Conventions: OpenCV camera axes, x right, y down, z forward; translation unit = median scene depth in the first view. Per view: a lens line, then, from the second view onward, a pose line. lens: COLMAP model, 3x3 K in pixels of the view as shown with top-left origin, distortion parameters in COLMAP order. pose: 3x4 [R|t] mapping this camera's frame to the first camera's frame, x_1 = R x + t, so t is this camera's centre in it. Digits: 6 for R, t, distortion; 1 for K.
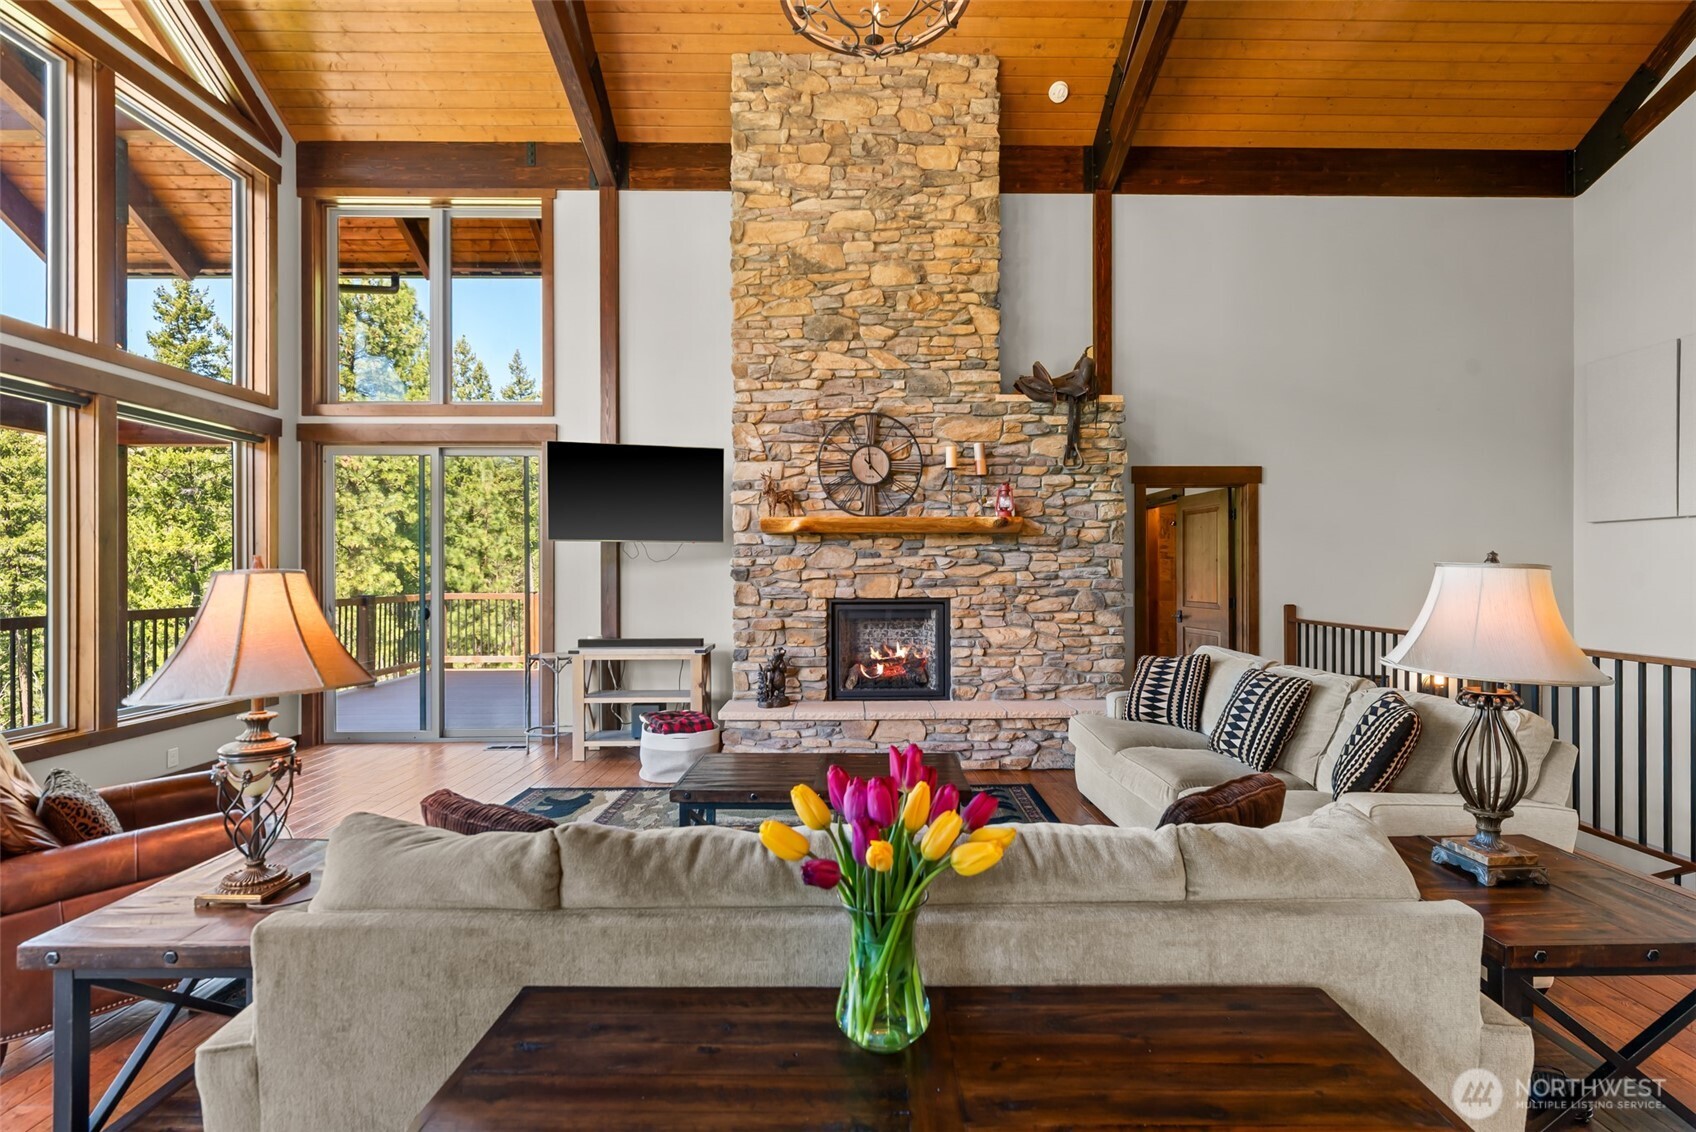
lens RADIAL K [[749.2, 0, 862.1], [0, 749.2, 569.5], [0, 0, 1]] dist [0.001408, 0.000881]
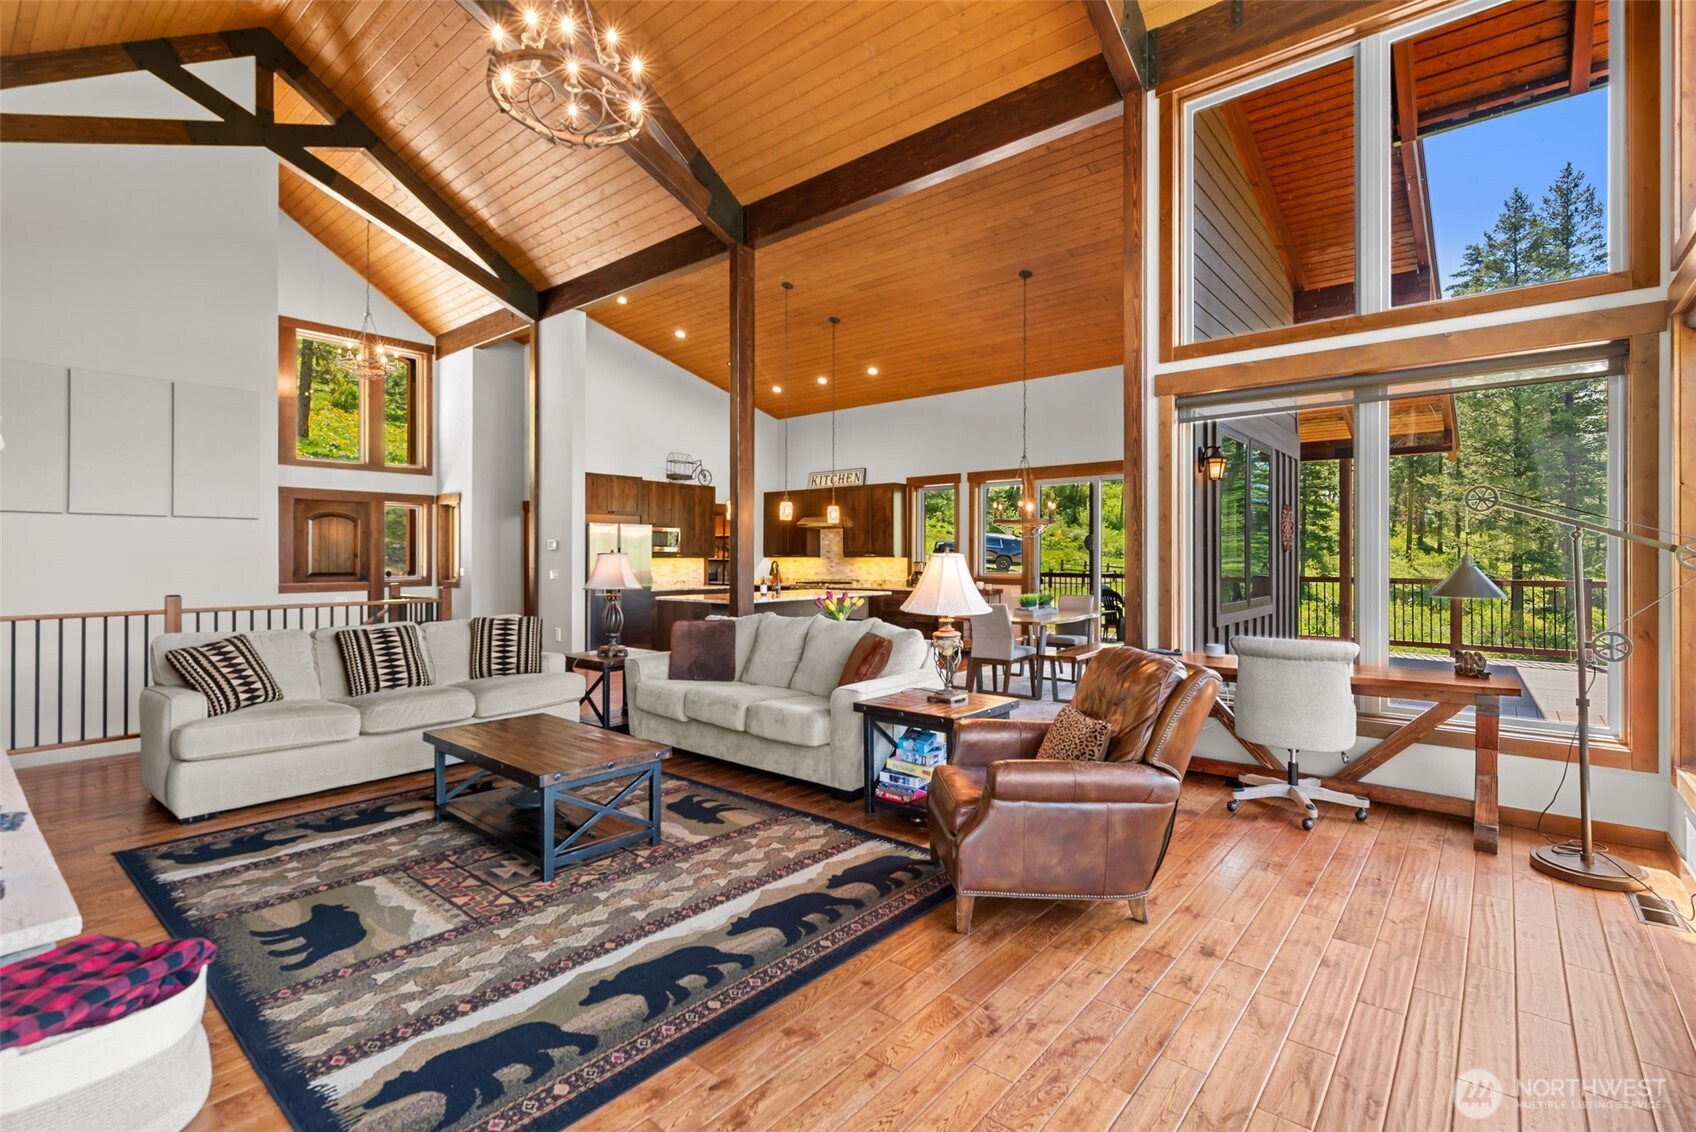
lens RADIAL K [[780.5, 0, 860.5], [0, 780.5, 554.2], [0, 0, 1]] dist [0.005513, 0.000290]
pose [[-0.753016, 0.003262, 0.657995, -0.709742], [-0.001372, 0.999978, -0.006527, 0.003259], [-0.658001, -0.005818, -0.752994, 0.963227]]
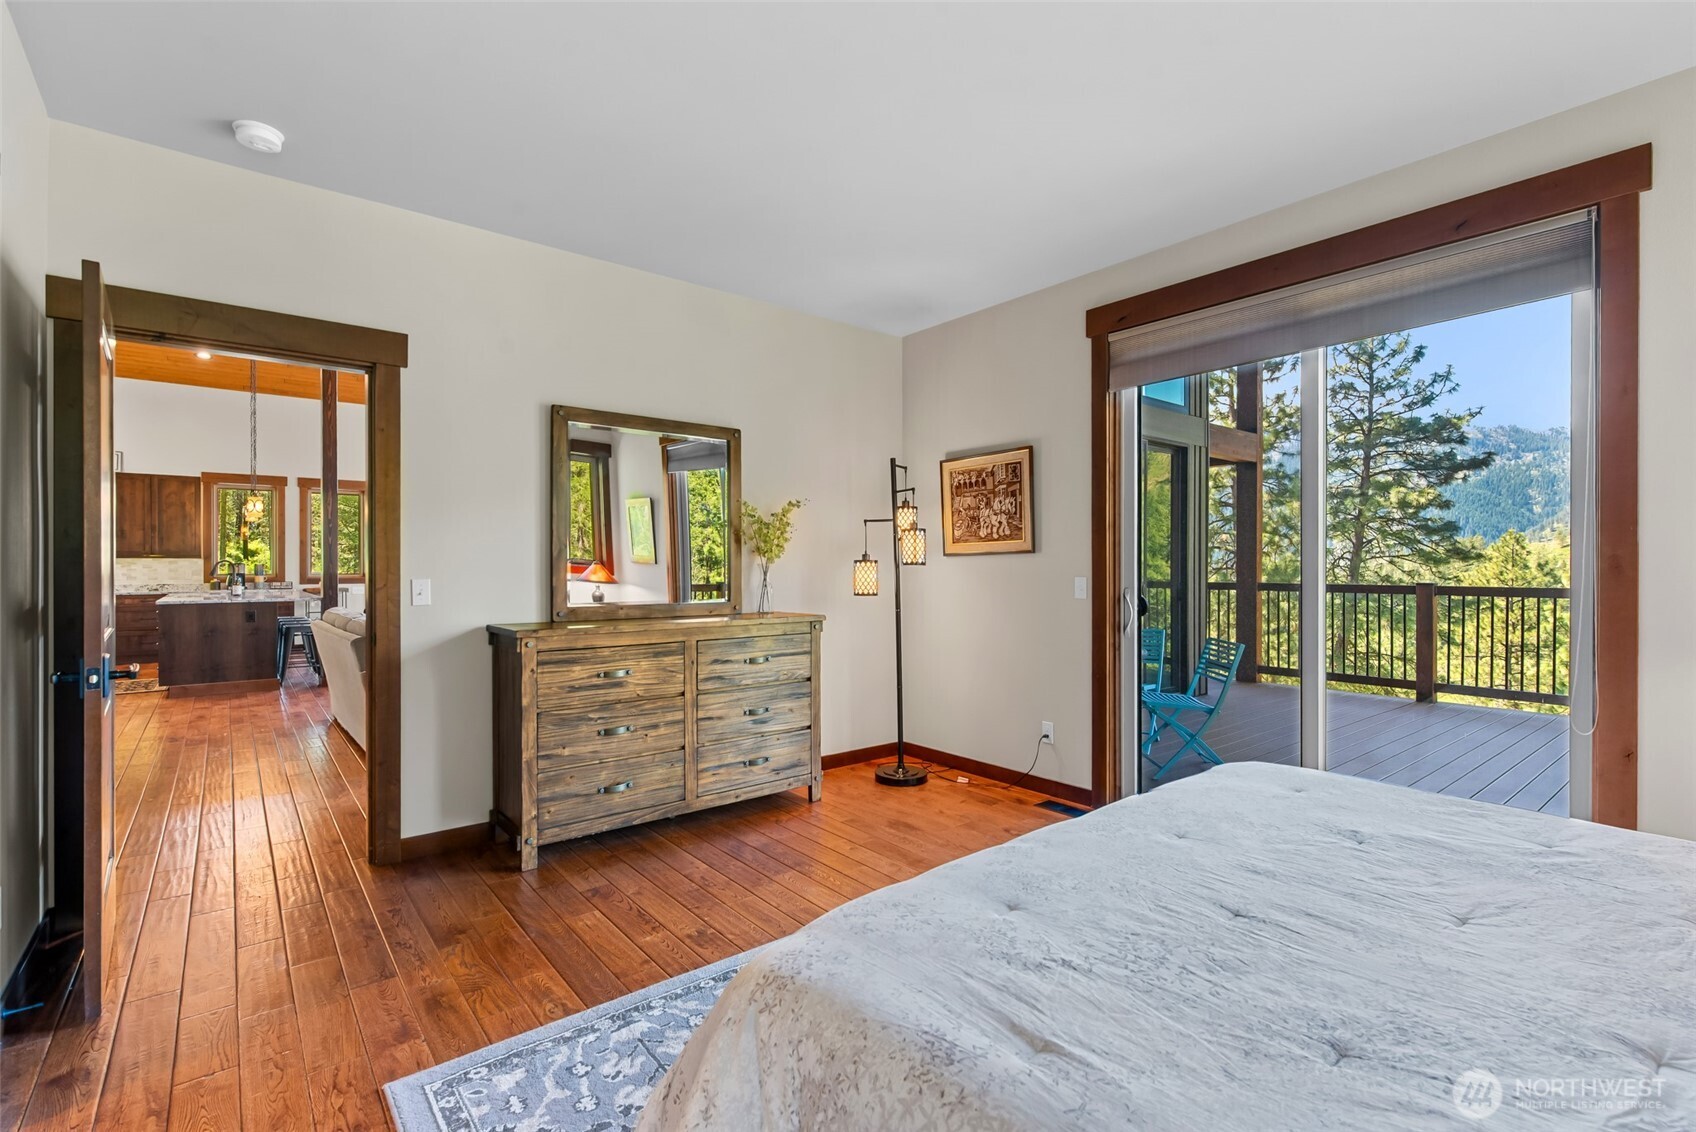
lens RADIAL K [[780.5, 0, 862.2], [0, 780.5, 568.1], [0, 0, 1]] dist [0.005513, 0.000290]
pose [[-0.797757, 0.006526, -0.602943, 0.465542], [0.004404, 0.999978, 0.004996, 0.021060], [0.602963, 0.001330, -0.797768, 1.865967]]
